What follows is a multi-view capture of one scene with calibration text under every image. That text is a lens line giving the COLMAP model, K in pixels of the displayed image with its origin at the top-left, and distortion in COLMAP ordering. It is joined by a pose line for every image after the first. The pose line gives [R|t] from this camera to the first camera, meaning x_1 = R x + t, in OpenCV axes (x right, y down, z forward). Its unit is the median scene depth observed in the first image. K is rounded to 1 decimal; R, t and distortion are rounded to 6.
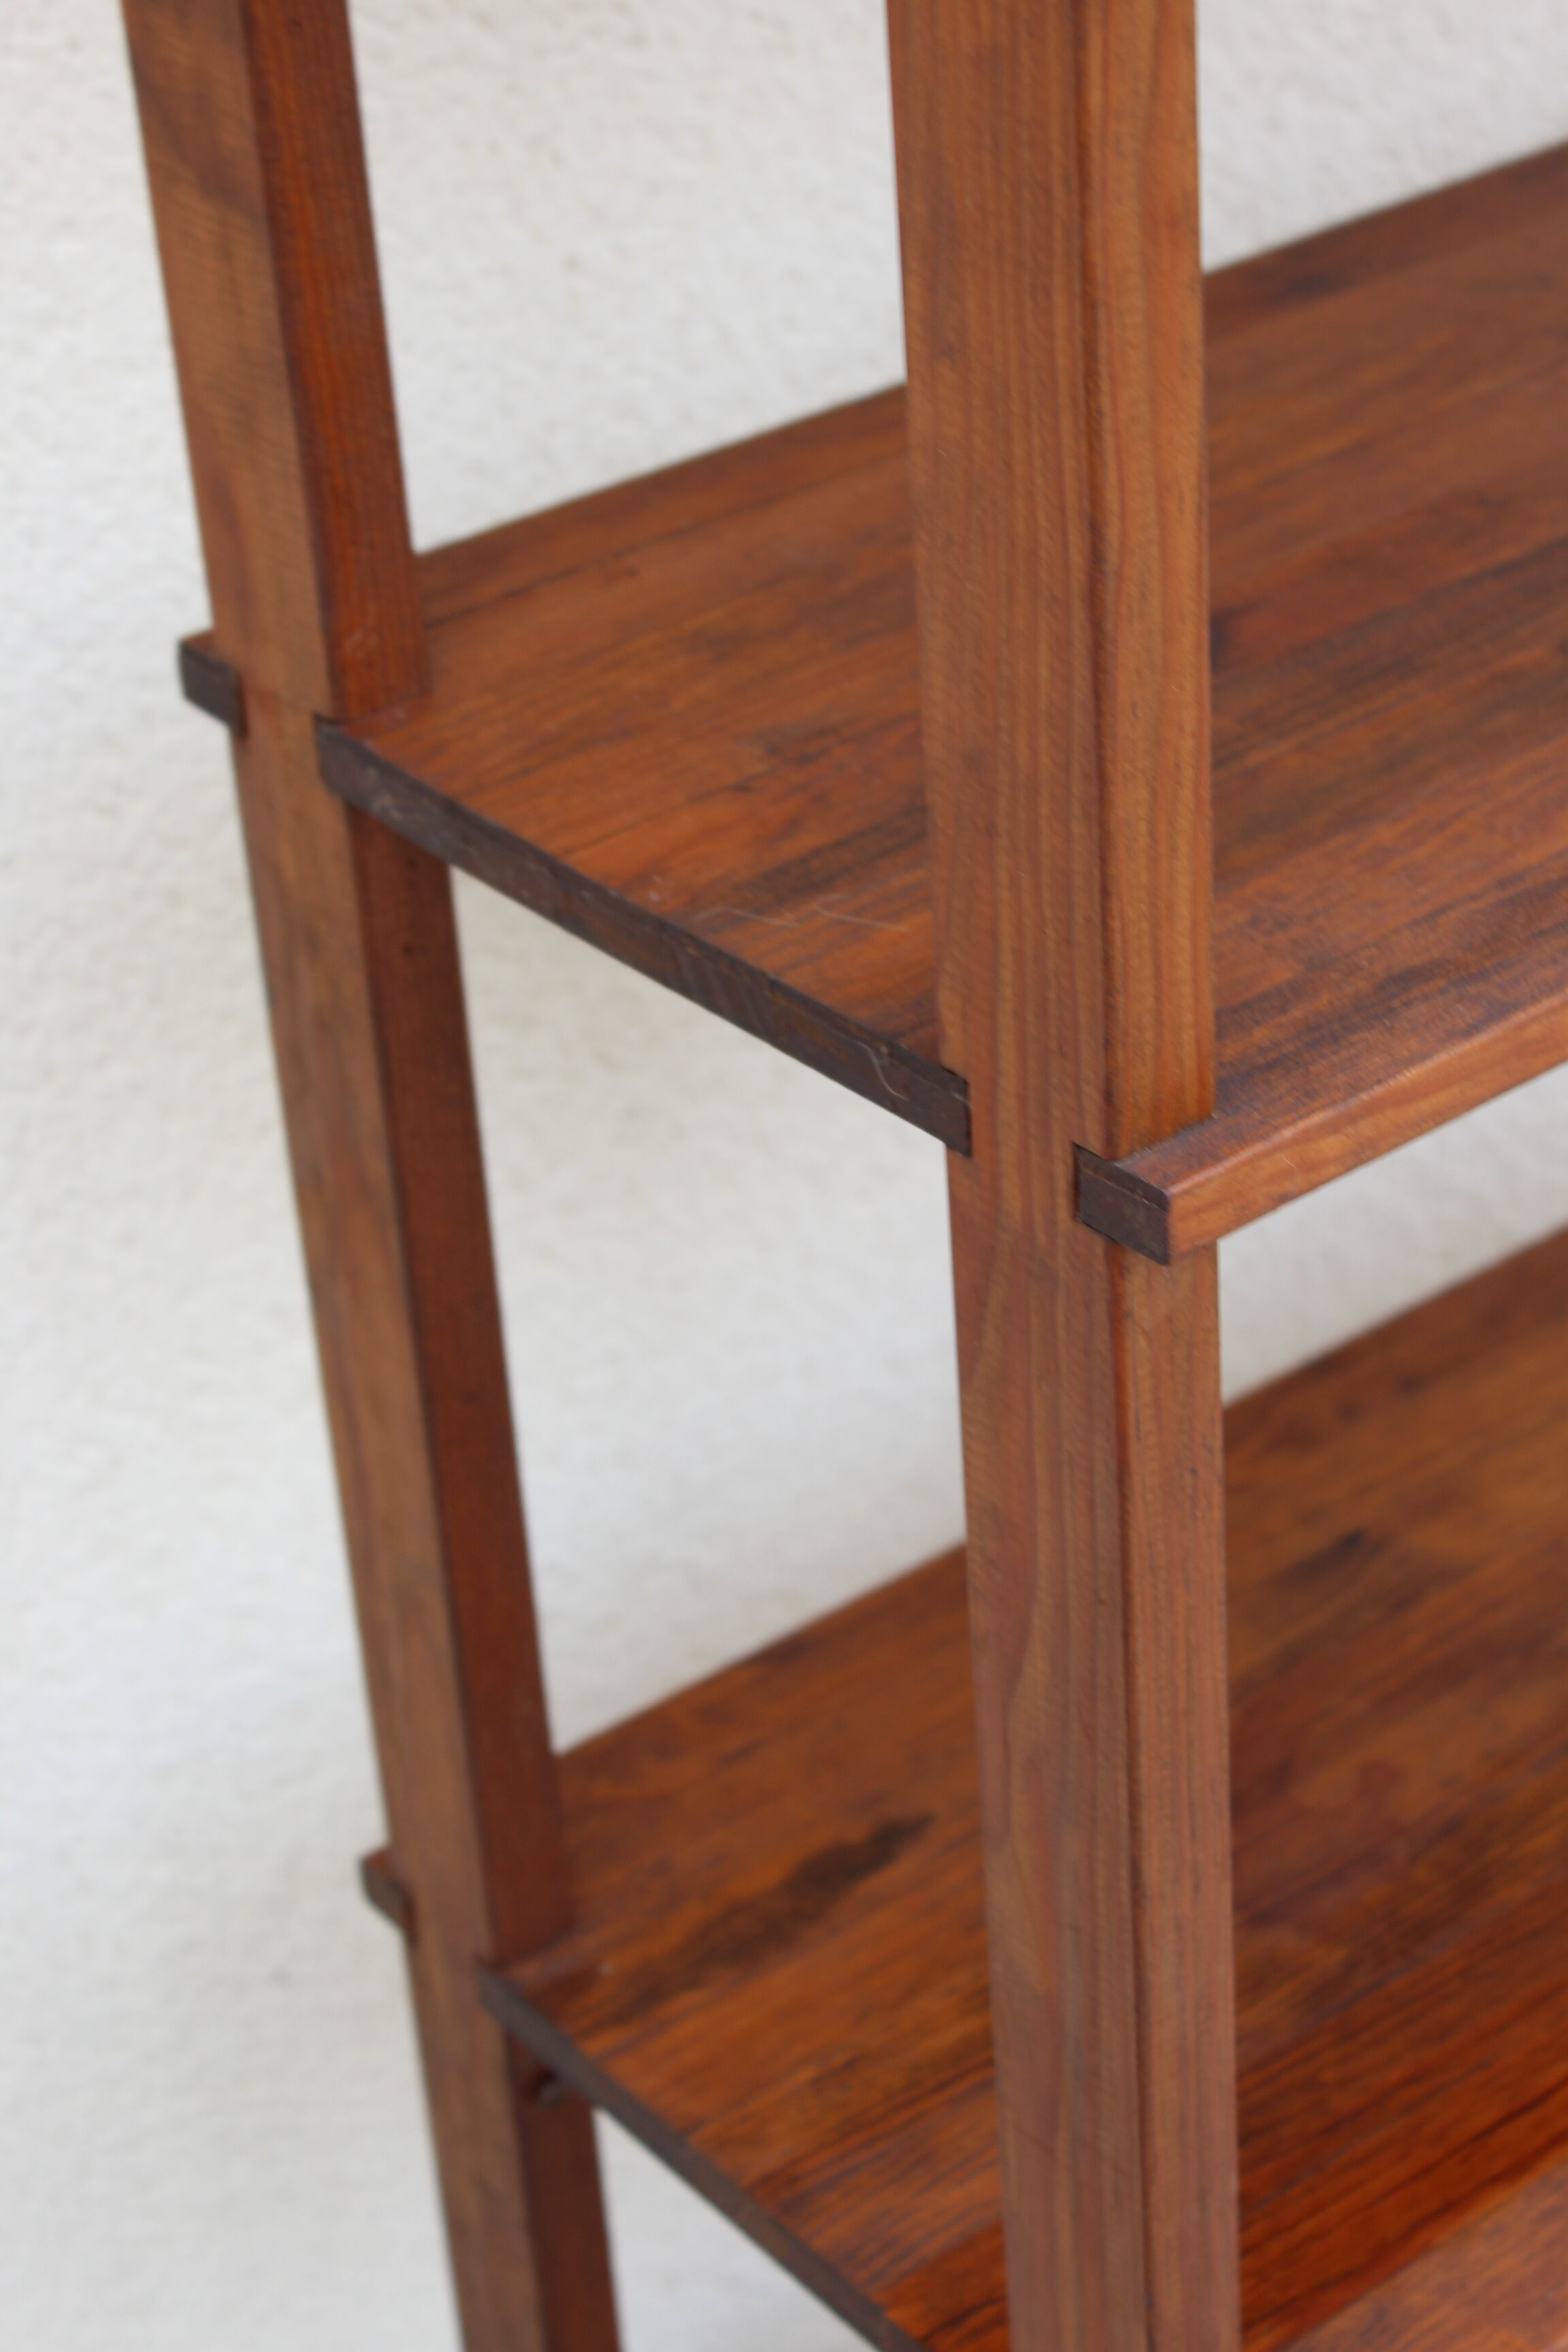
lens RADIAL K [[4677.7, 0, 794.9], [0, 4677.7, 1156.1], [0, 0, 1]] dist [0.031385, 0.000000]
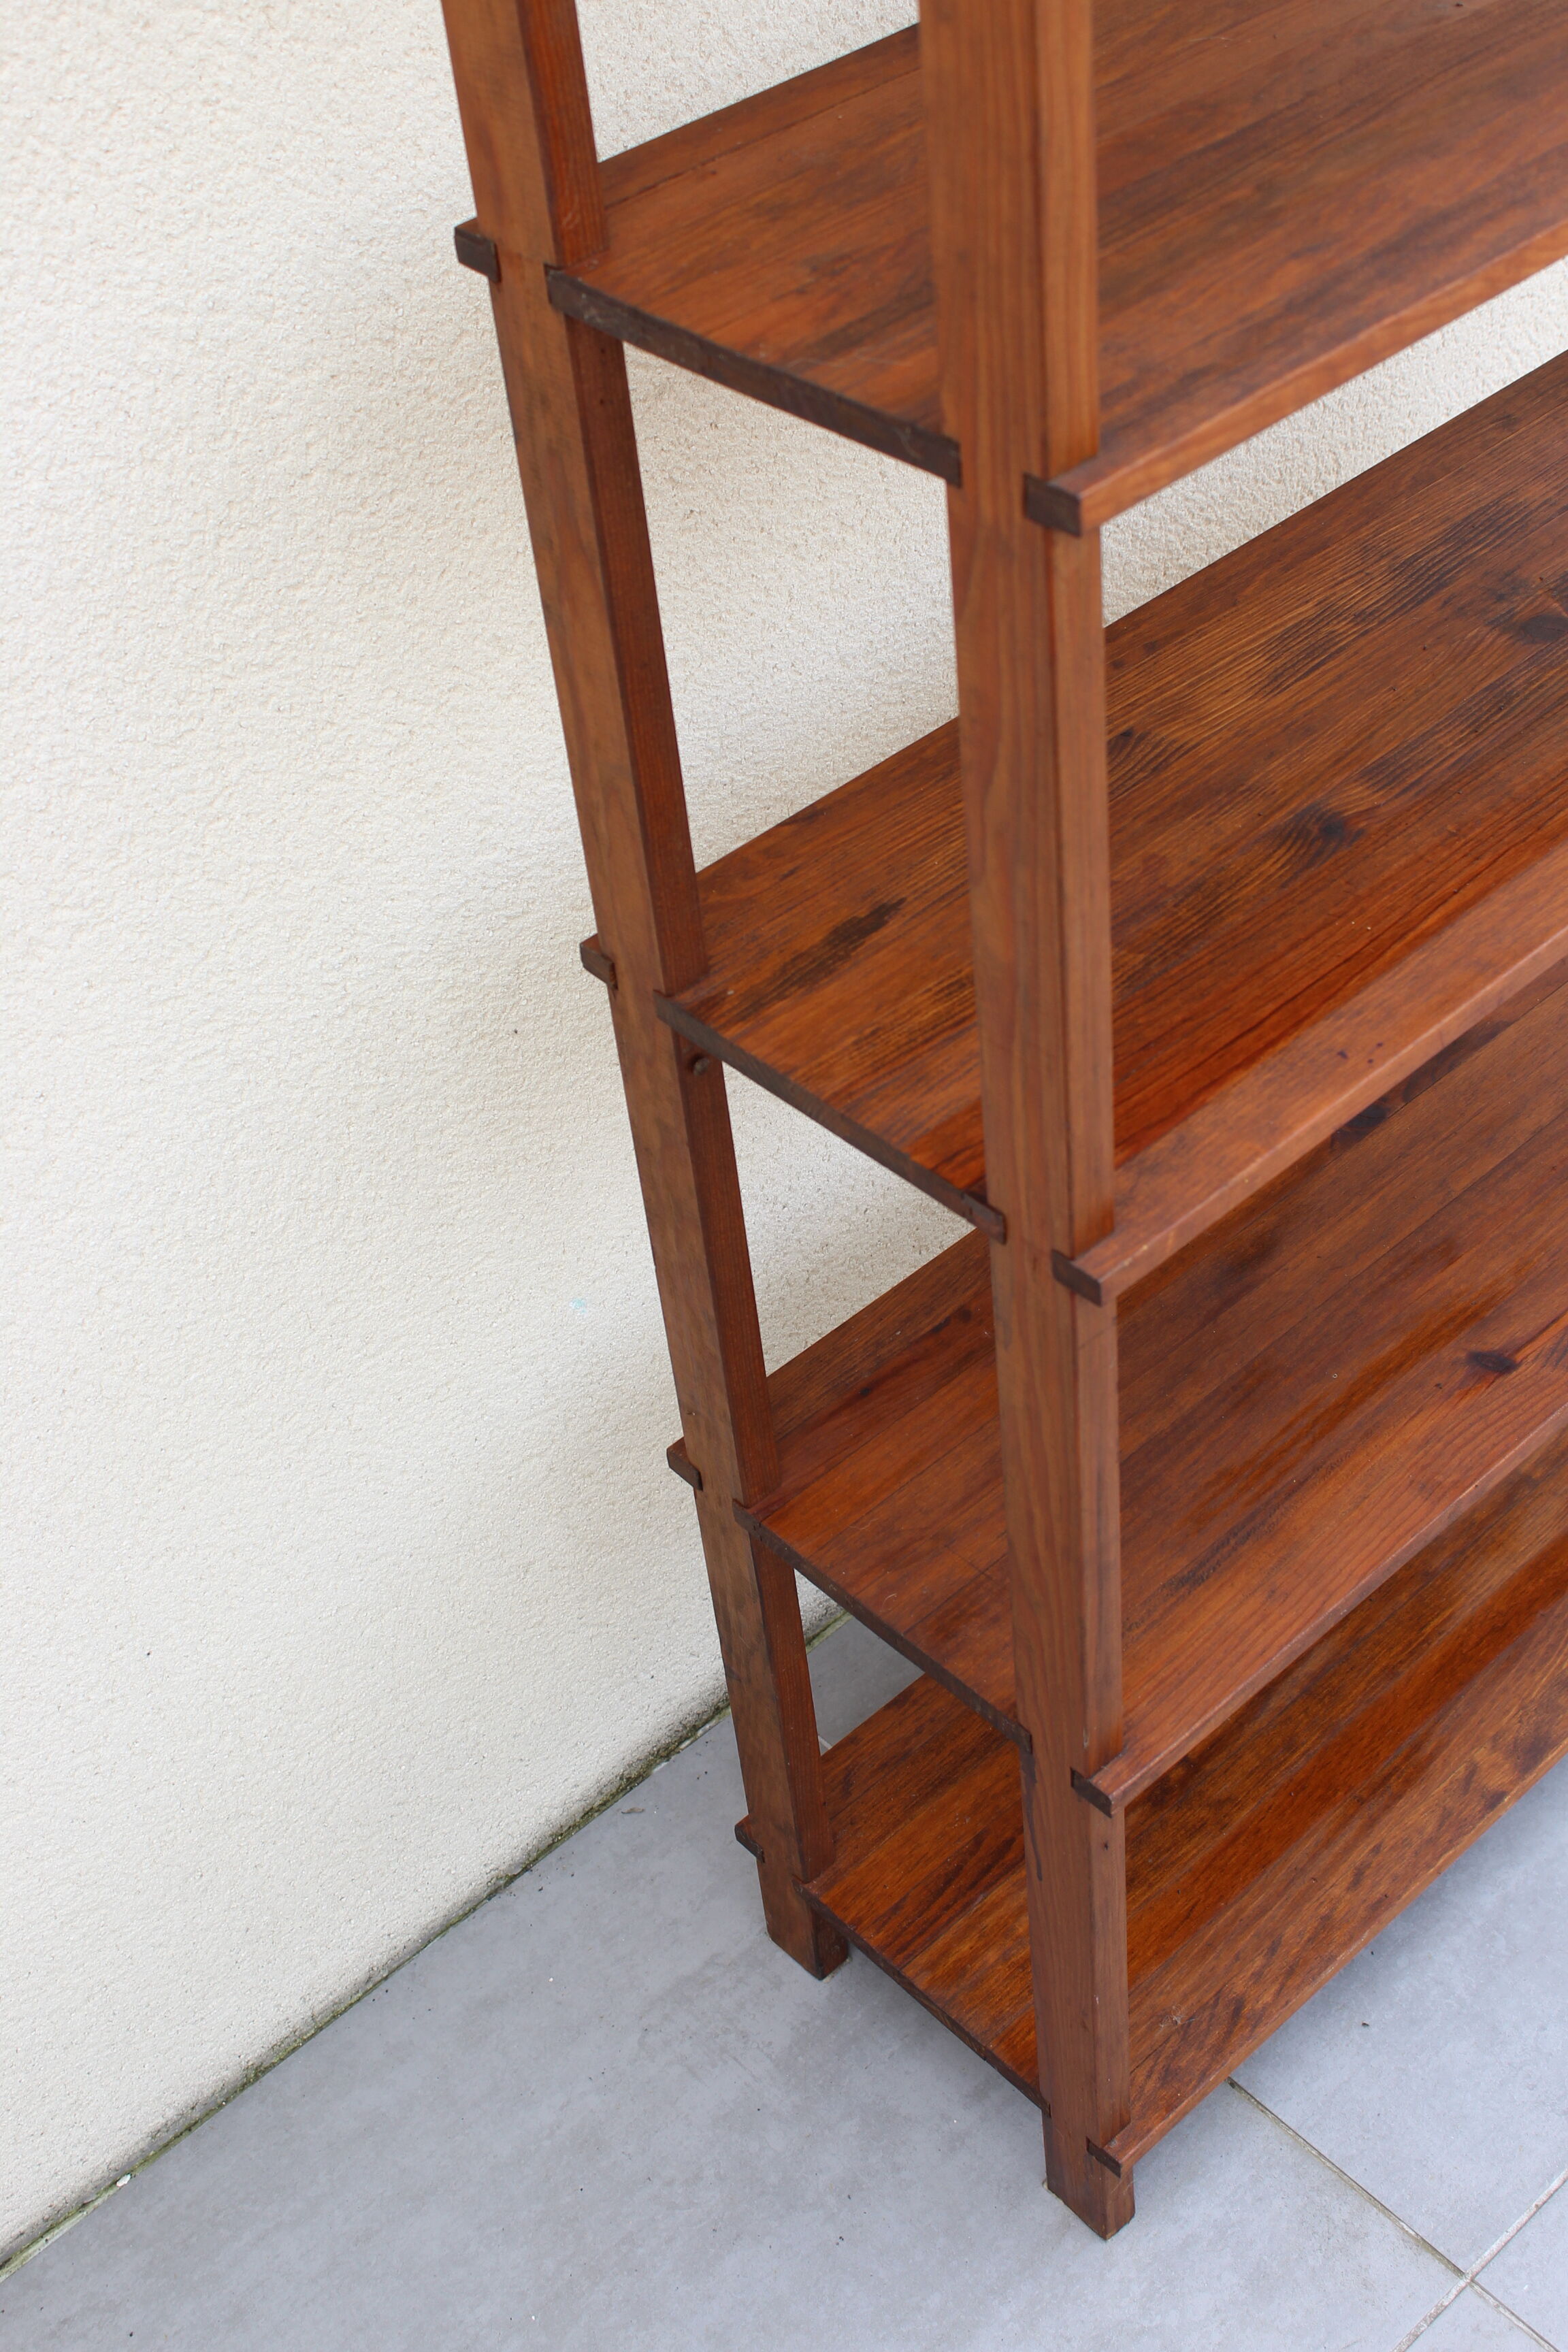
lens RADIAL K [[2961.3, 0, 784.3], [0, 2961.3, 1169.2], [0, 0, 1]] dist [-0.060425, 0.000000]
pose [[0.997290, -0.064741, 0.034933, -0.085393], [0.057049, 0.980438, 0.188378, 0.038837], [-0.046445, -0.185875, 0.981475, -0.155169]]
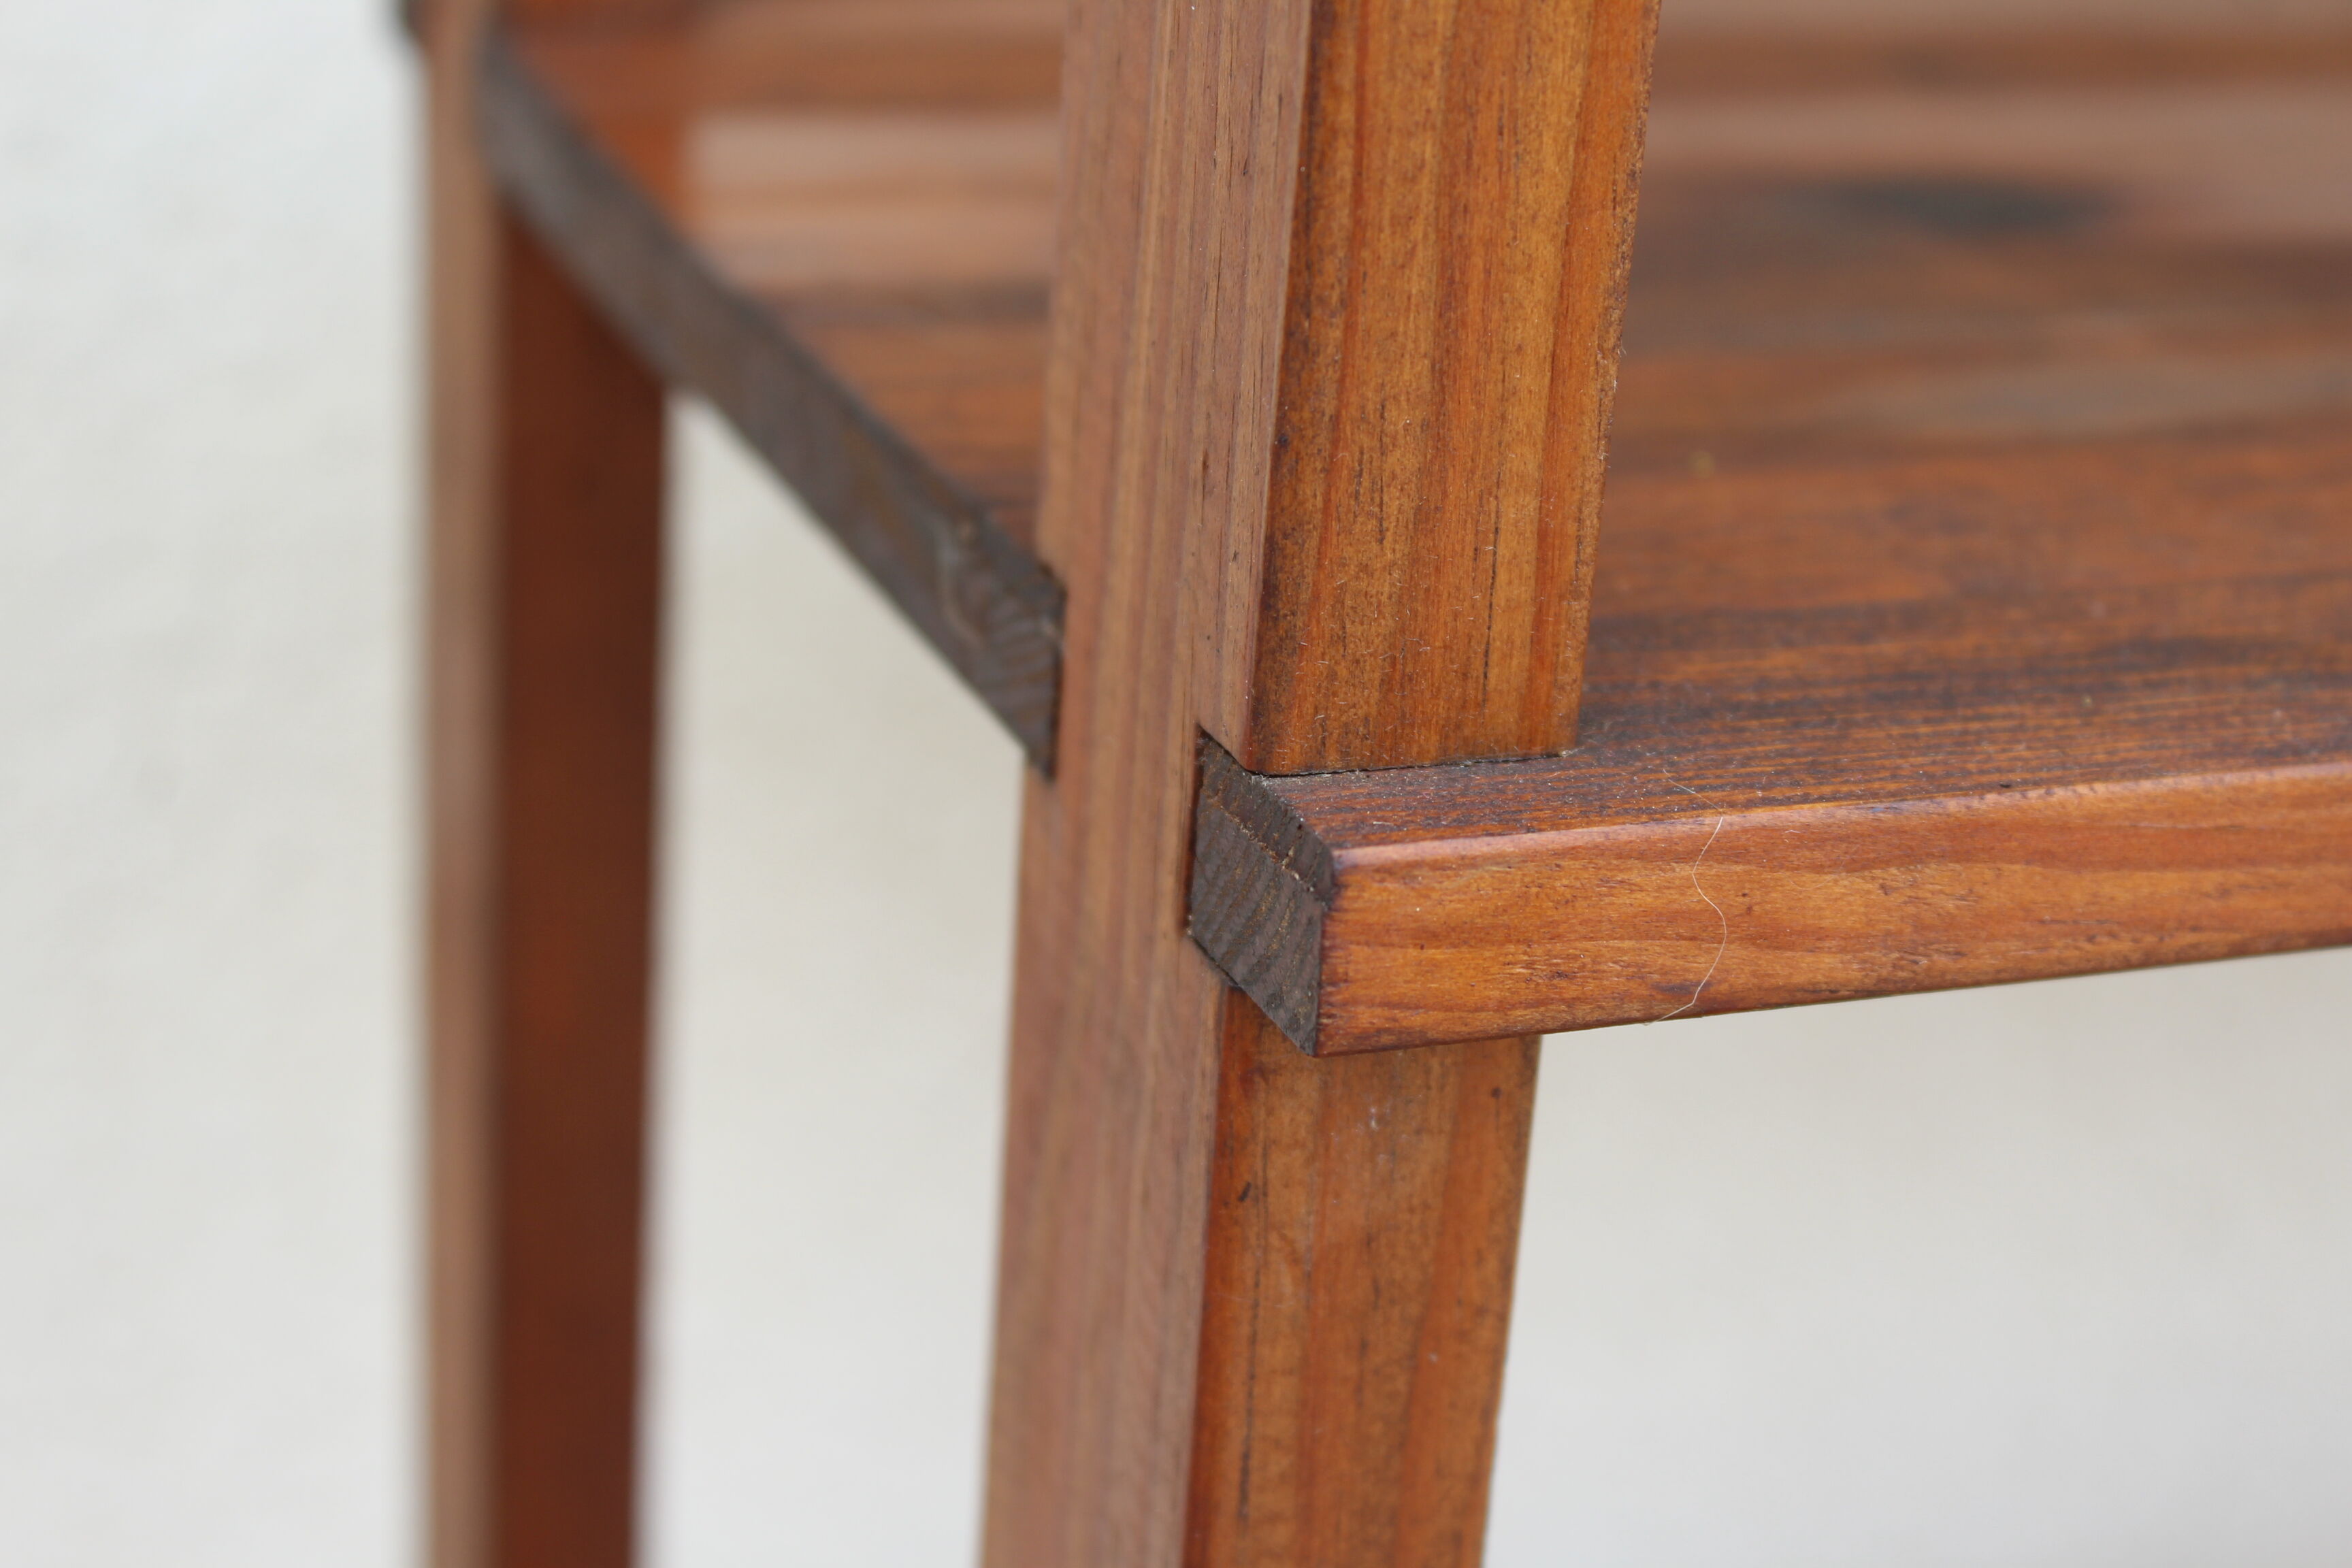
lens RADIAL K [[4294.0, 0, 1176.4], [0, 4294.0, 774.2], [0, 0, 1]] dist [0.033303, 0.000000]
pose [[0.946282, 0.228470, -0.228804, 0.136813], [-0.263581, 0.954918, -0.136591, 0.049987], [0.187282, 0.189562, 0.963842, 0.611721]]
